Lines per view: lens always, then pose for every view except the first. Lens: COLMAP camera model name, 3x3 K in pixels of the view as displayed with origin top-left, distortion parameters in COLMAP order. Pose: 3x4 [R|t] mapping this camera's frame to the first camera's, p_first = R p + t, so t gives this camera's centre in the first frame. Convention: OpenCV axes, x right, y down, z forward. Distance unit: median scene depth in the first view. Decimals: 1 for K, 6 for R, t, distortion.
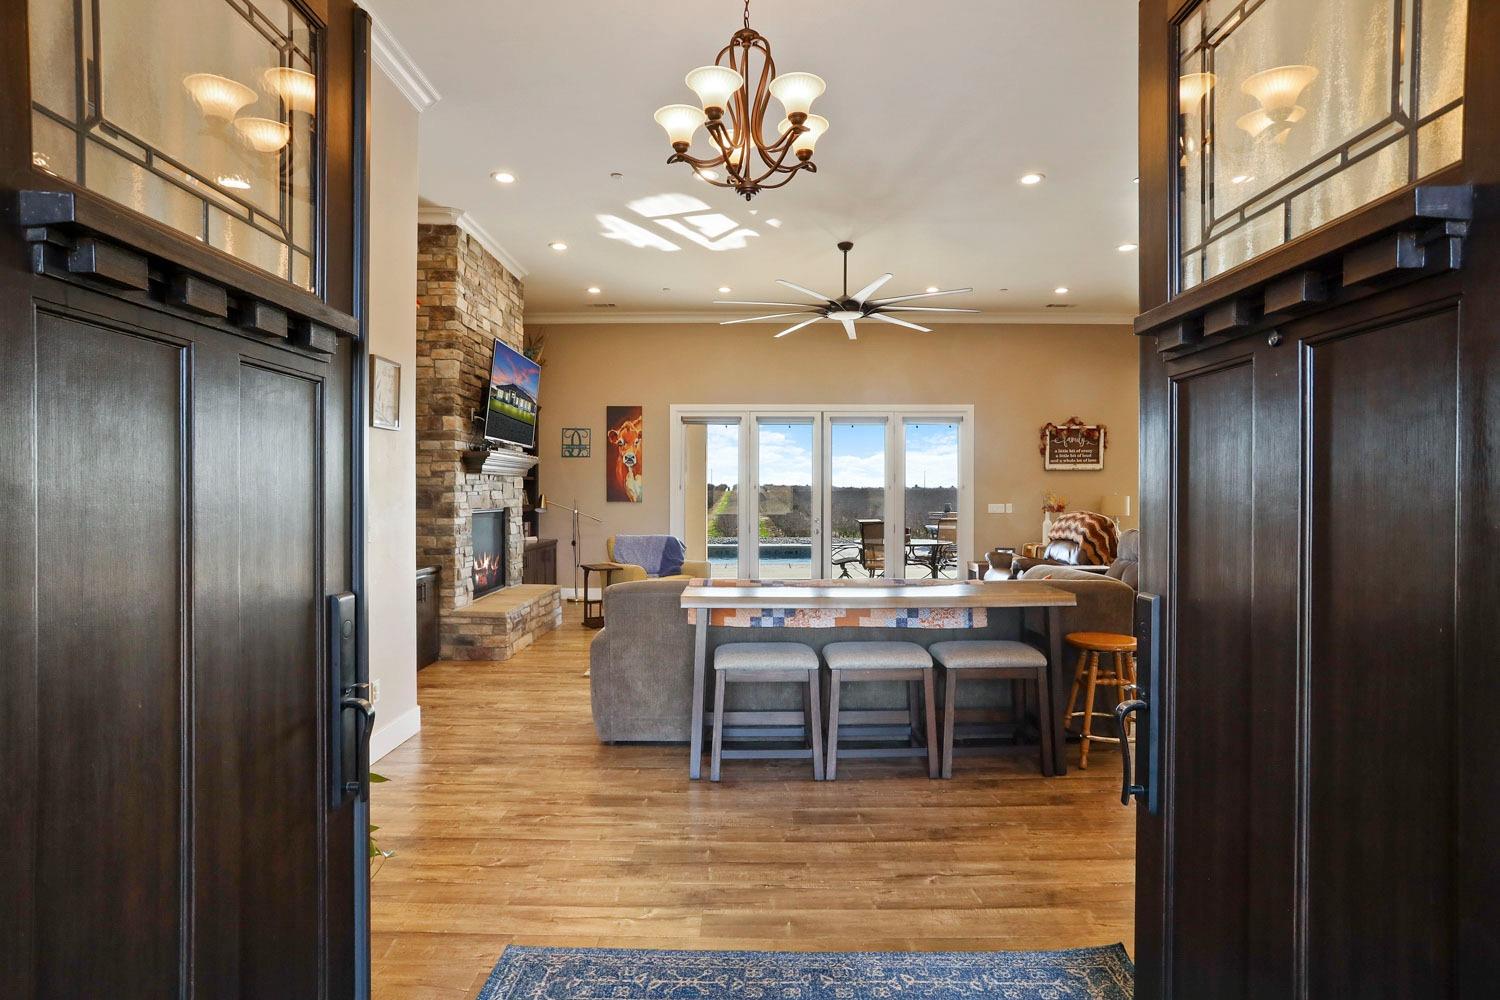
lens RADIAL K [[776.1, 0, 755.6], [0, 776.1, 501.5], [0, 0, 1]] dist [-0.018681, -0.000551]
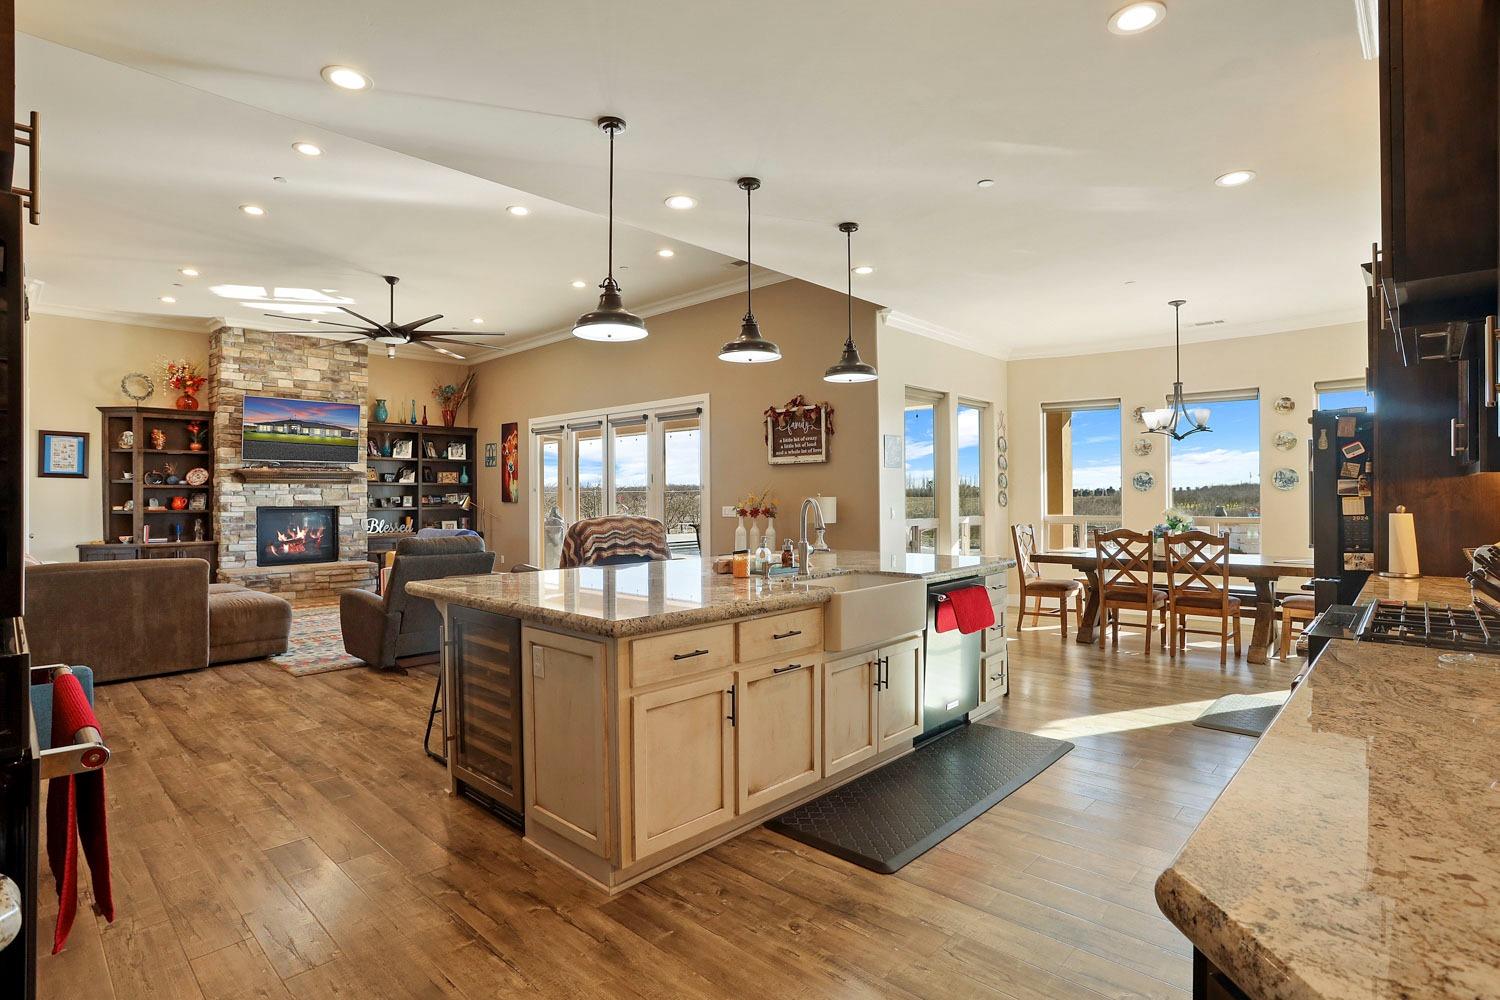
lens RADIAL K [[750.2, 0, 743.4], [0, 750.2, 490.8], [0, 0, 1]] dist [-0.057486, 0.021379]
pose [[0.726803, -0.007617, -0.686803, 1.093553], [-0.003847, 0.999878, -0.015160, -0.001801], [0.686835, 0.013661, 0.726685, 0.500833]]
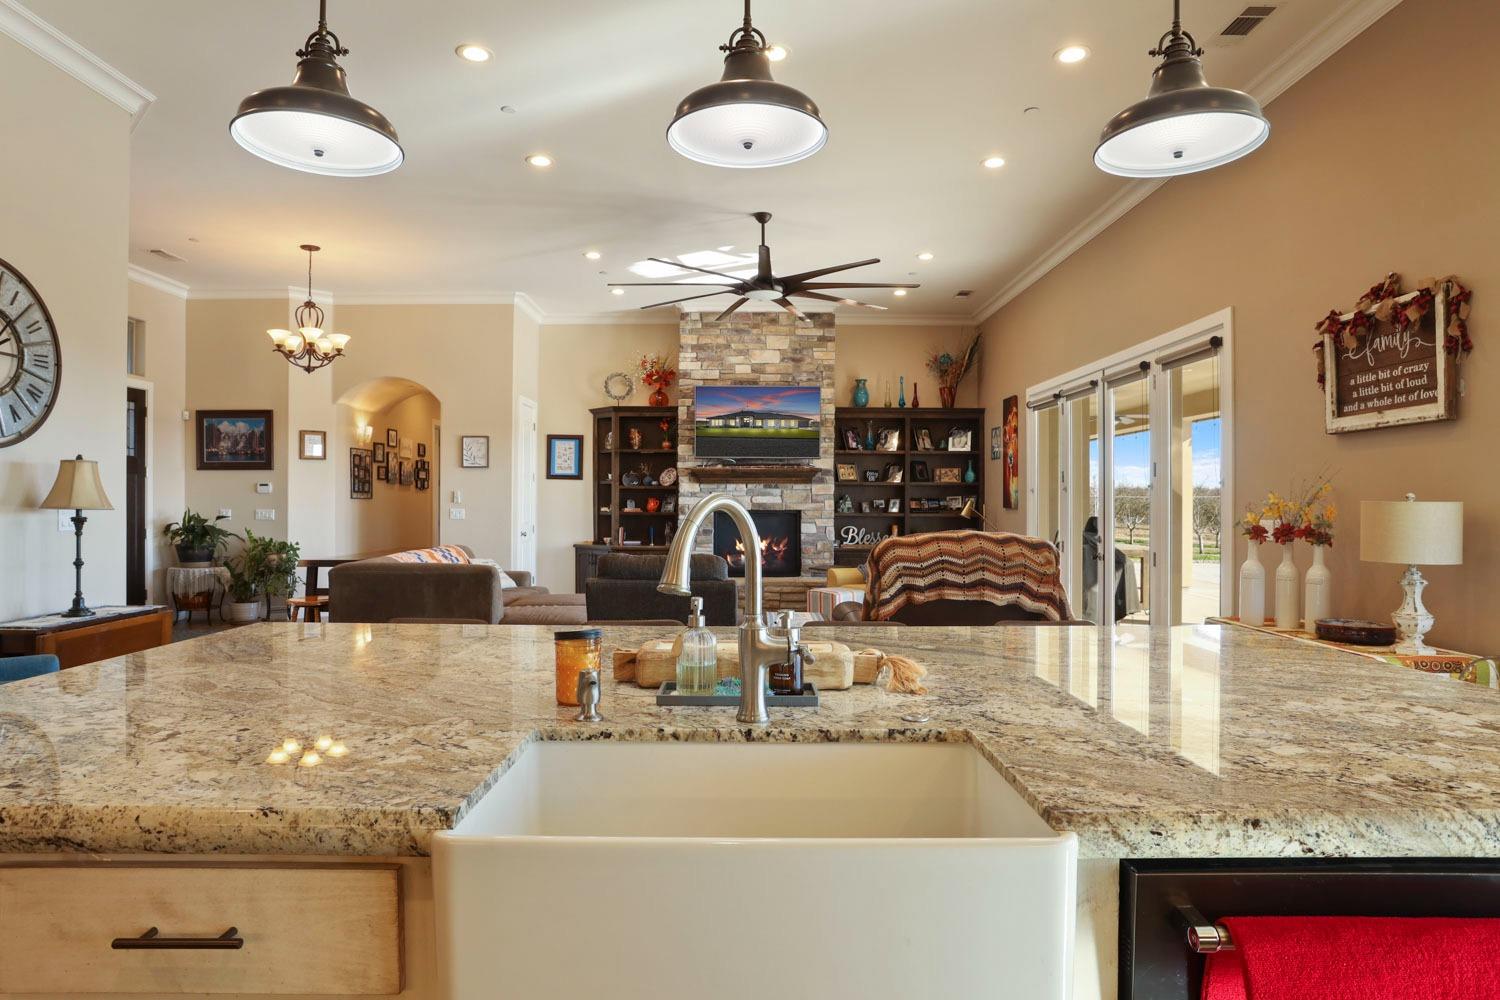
lens RADIAL K [[885.1, 0, 744.3], [0, 885.1, 498.1], [0, 0, 1]] dist [-0.033805, 0.008652]
pose [[0.003355, -0.004041, -0.999986, 0.986925], [-0.015629, 0.999869, -0.004093, -0.003230], [0.999872, 0.015642, 0.003291, 0.865302]]
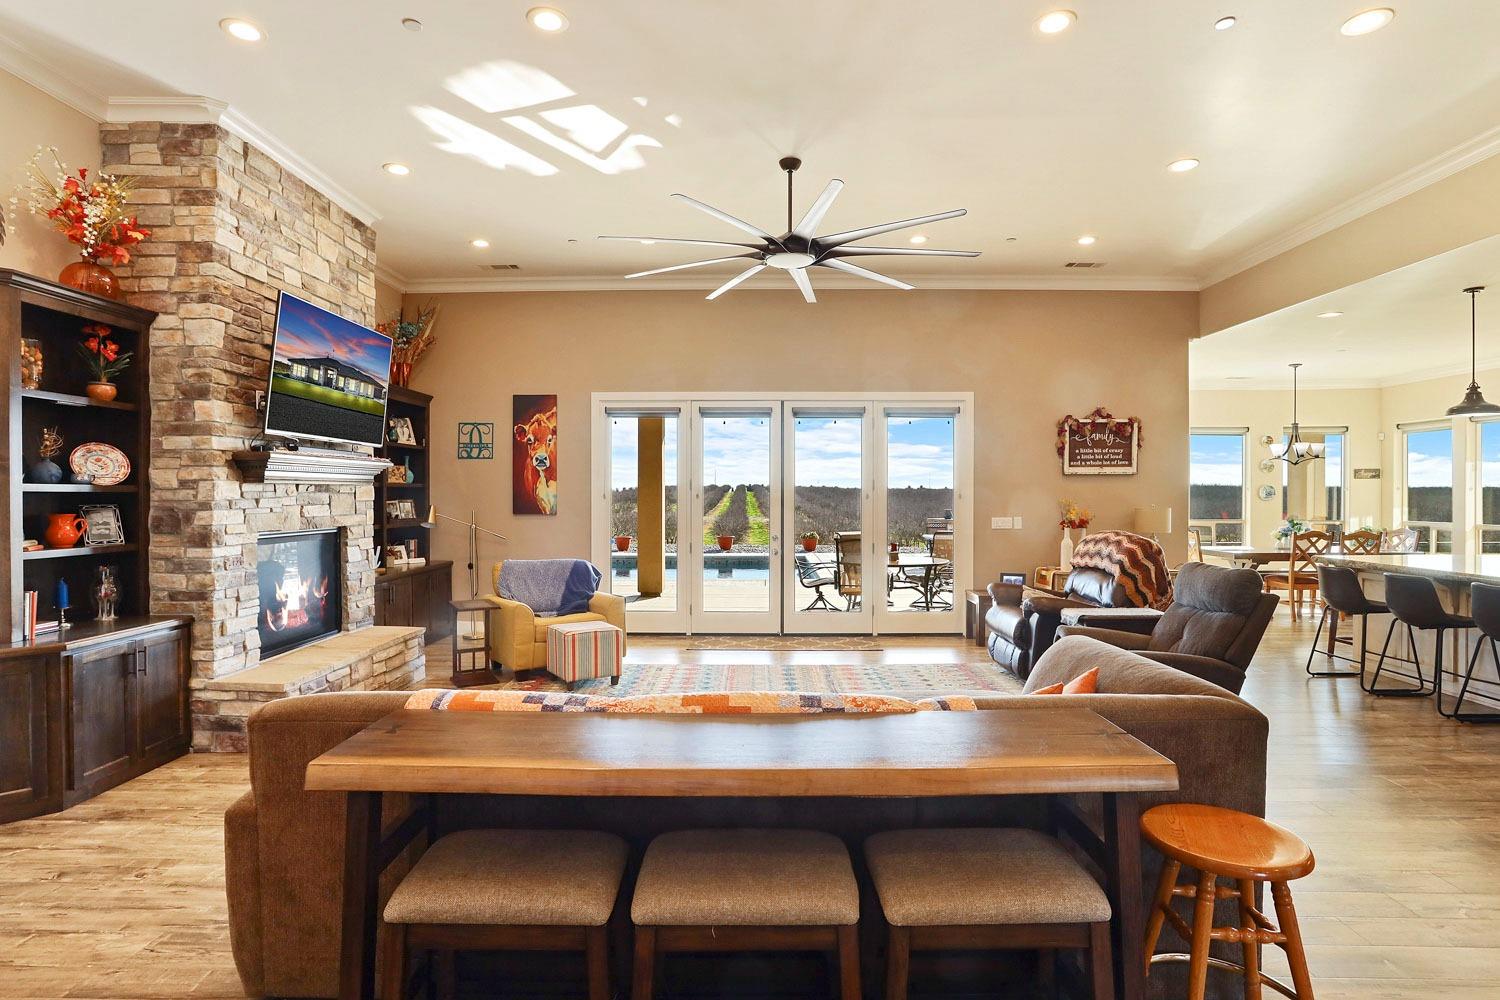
lens RADIAL K [[778.5, 0, 749.9], [0, 778.5, 504.4], [0, 0, 1]] dist [-0.035246, 0.009439]
pose [[0.999916, 0.000249, -0.012946, 0.077014], [-0.000217, 0.999997, 0.002502, -0.014780], [0.012947, -0.002499, 0.999913, 0.248256]]
